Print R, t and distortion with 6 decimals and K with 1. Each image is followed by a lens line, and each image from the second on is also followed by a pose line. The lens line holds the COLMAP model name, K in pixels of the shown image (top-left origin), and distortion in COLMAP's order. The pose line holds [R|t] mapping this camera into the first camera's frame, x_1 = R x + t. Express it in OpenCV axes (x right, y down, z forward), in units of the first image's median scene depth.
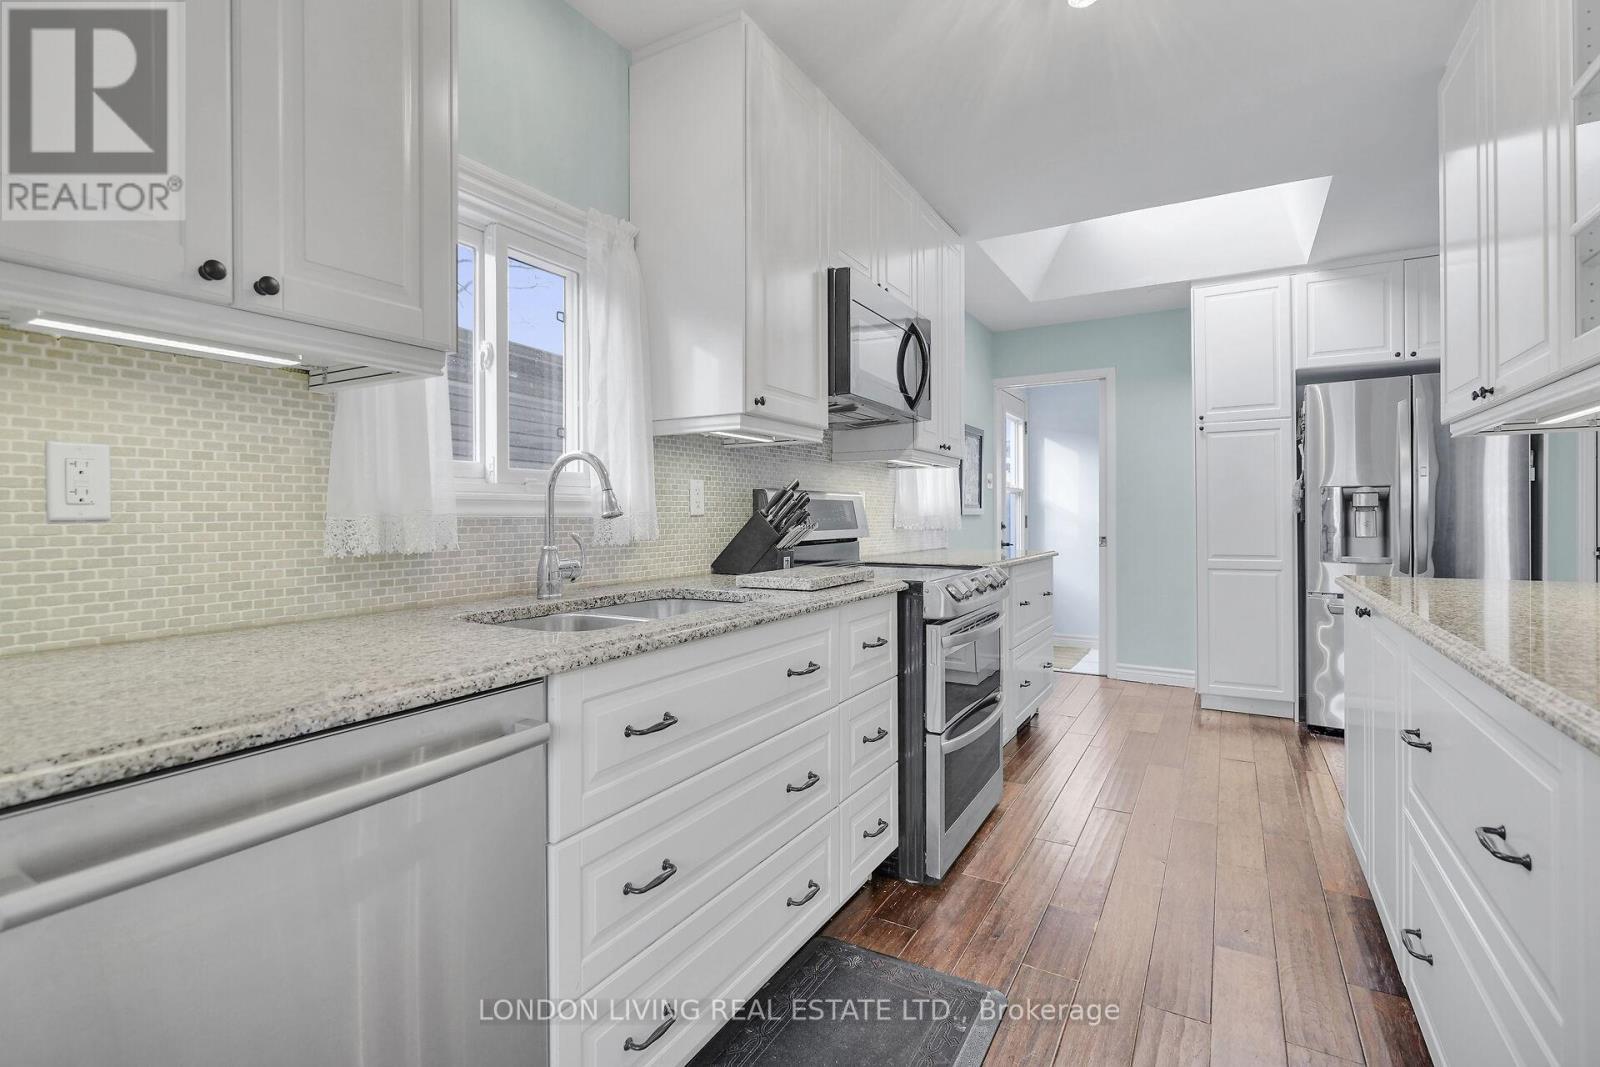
lens RADIAL K [[747.8, 0, 795.0], [0, 747.8, 513.7], [0, 0, 1]] dist [0.001099, 0.000447]
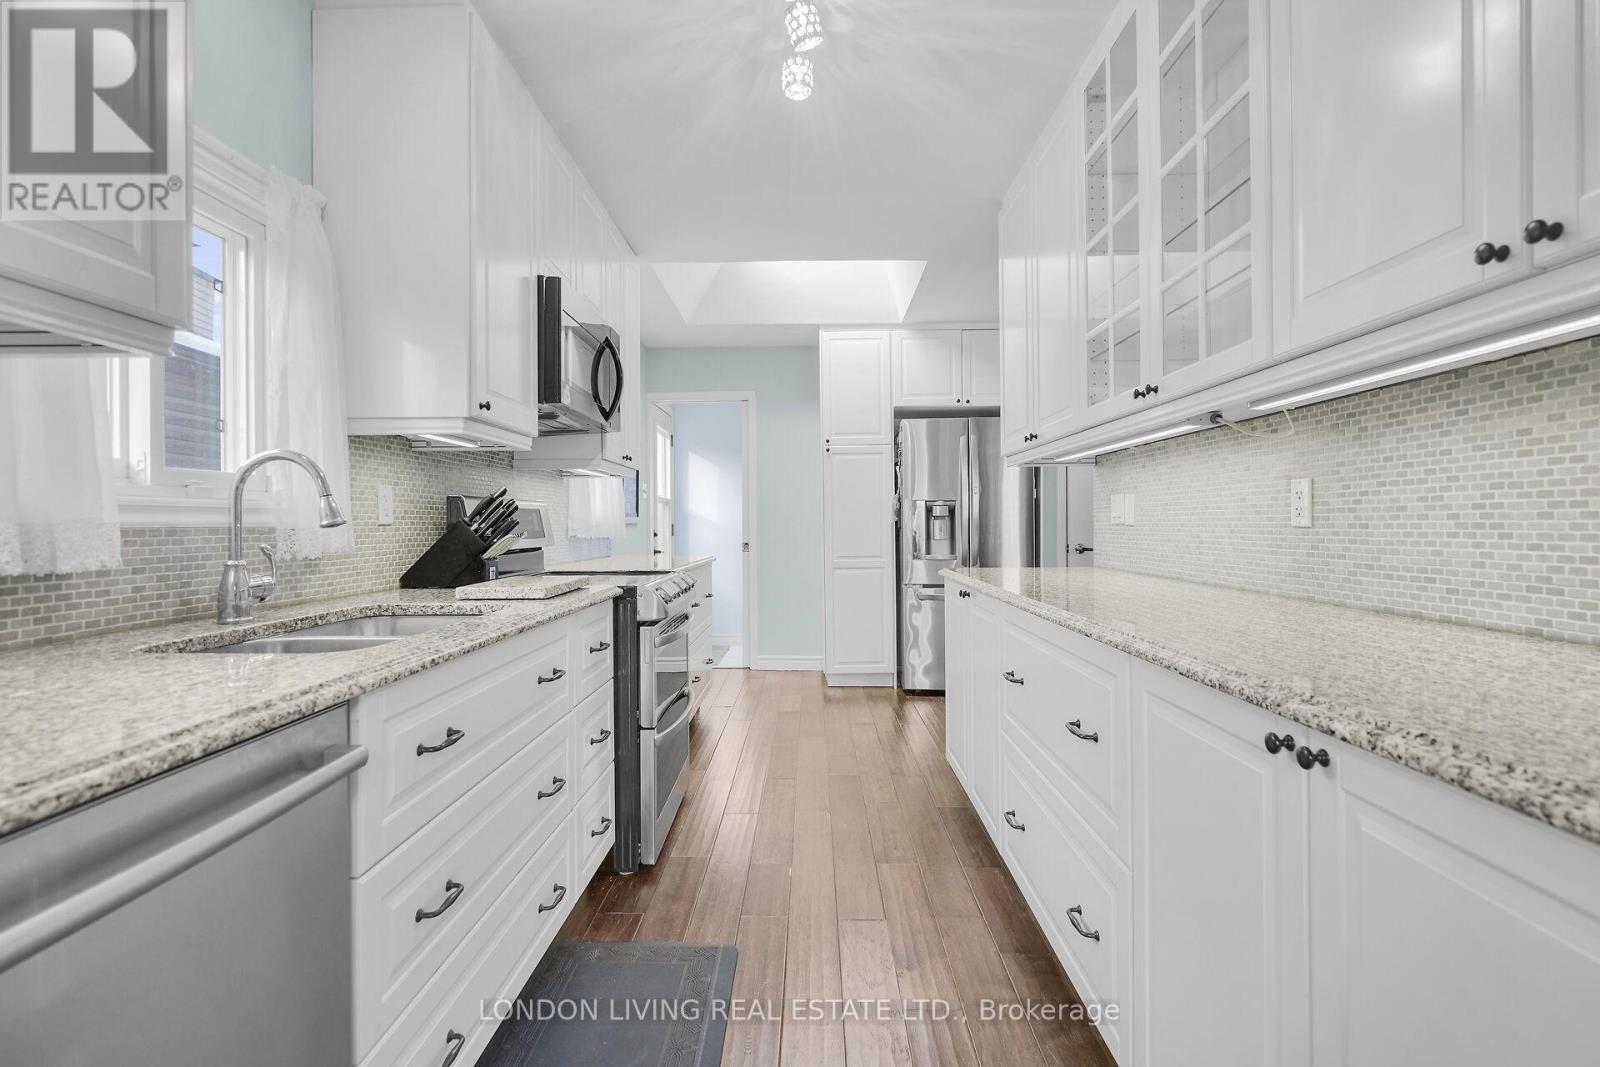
lens RADIAL K [[755.6, 0, 799.5], [0, 755.6, 518.9], [0, 0, 1]] dist [-0.000093, 0.000334]
pose [[0.873370, 0.000094, 0.487056, -0.142244], [0.002301, 0.999988, -0.004318, 0.000799], [-0.487051, 0.004892, 0.873360, -0.042088]]
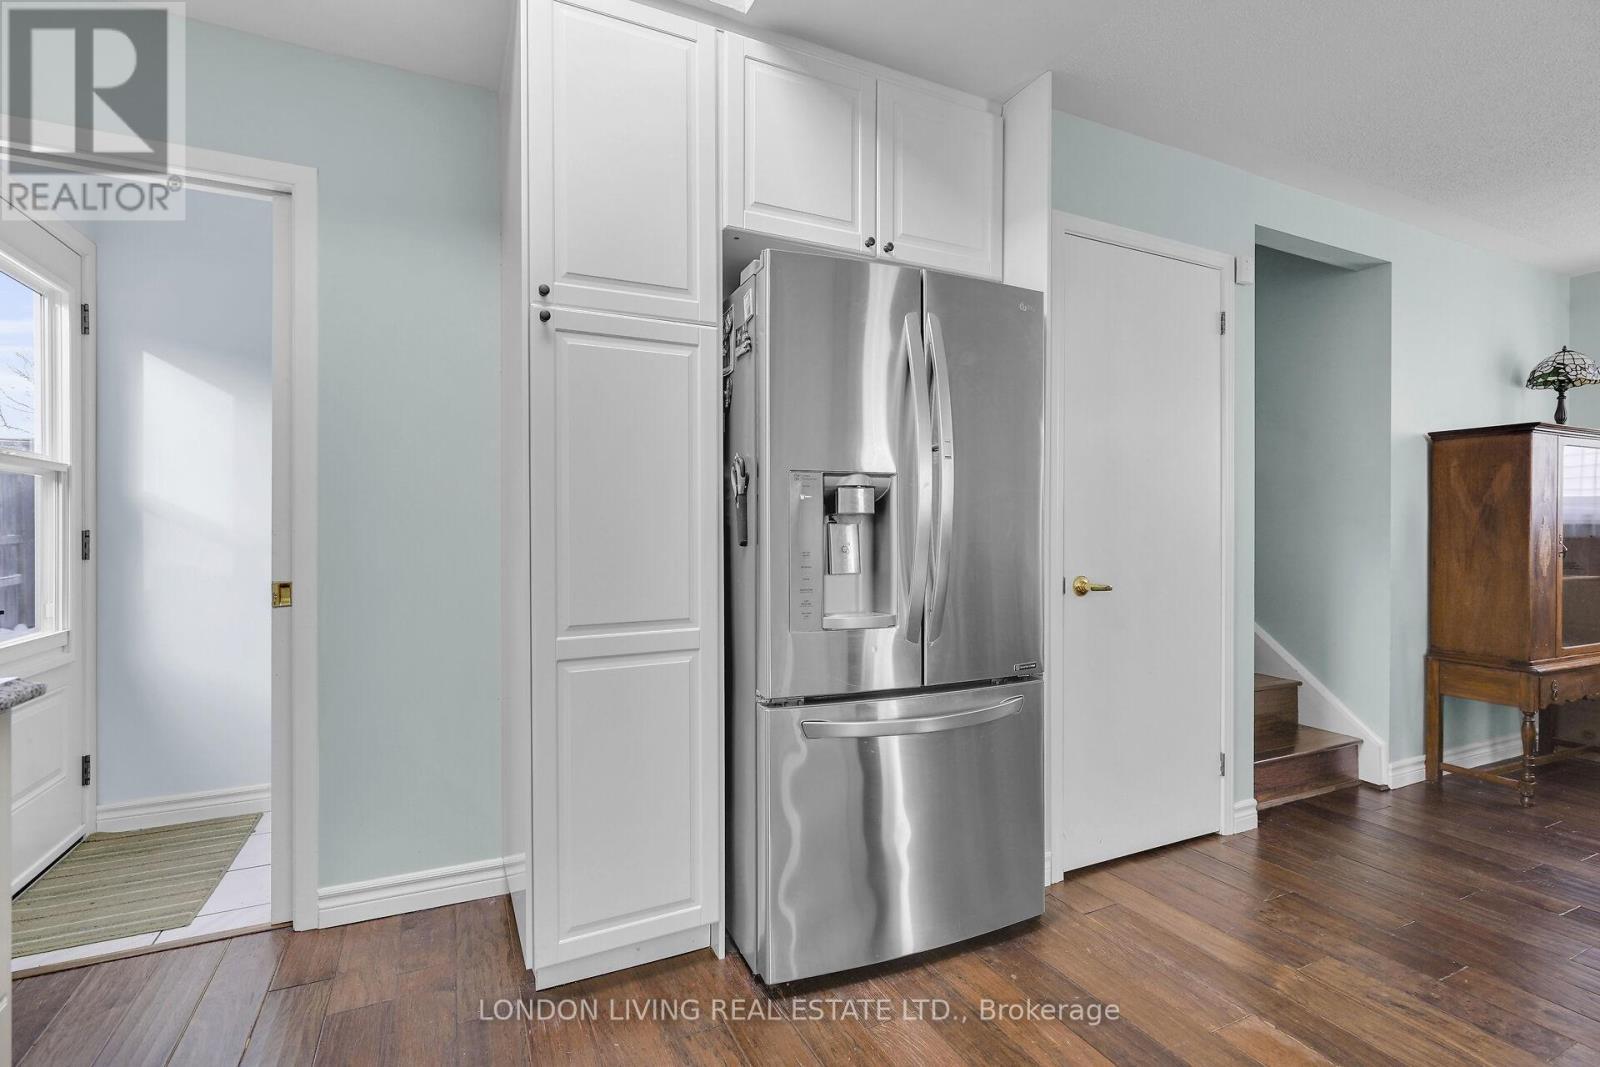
lens RADIAL K [[732.6, 0, 795.2], [0, 732.6, 536.5], [0, 0, 1]] dist [-0.000886, 0.000362]
pose [[0.563806, -0.000362, 0.825907, 0.525130], [-0.006114, 0.999971, 0.004612, 0.004766], [-0.825885, -0.007650, 0.563787, 1.192071]]
